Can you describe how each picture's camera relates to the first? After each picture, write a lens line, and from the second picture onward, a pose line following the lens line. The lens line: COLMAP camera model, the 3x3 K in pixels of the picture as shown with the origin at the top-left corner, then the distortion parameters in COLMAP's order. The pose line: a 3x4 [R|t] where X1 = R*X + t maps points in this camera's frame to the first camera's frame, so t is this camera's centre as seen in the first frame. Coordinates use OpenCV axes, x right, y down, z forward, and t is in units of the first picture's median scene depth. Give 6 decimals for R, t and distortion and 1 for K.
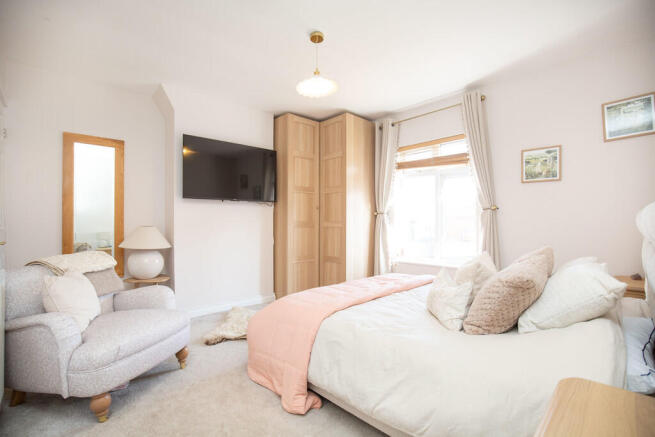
lens RADIAL K [[307.4, 0, 327.4], [0, 307.4, 219.1], [0, 0, 1]] dist [-0.005273, -0.000158]
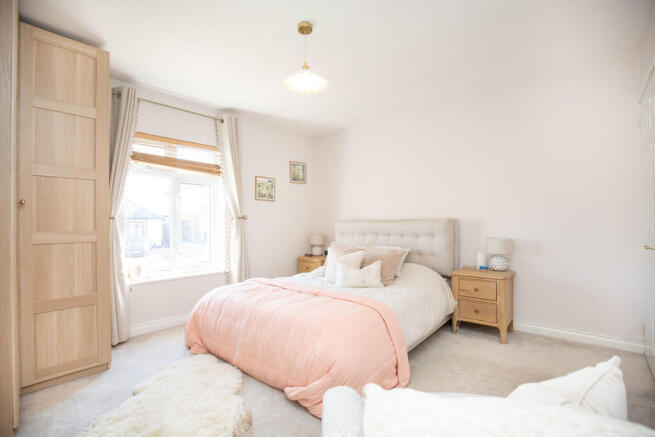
lens RADIAL K [[307.4, 0, 327.3], [0, 307.4, 222.1], [0, 0, 1]] dist [-0.005273, -0.000158]
pose [[-0.098650, 0.009602, 0.995076, -0.658019], [-0.000375, 0.999953, -0.009686, -0.004677], [-0.995122, -0.001328, -0.098642, 0.714493]]
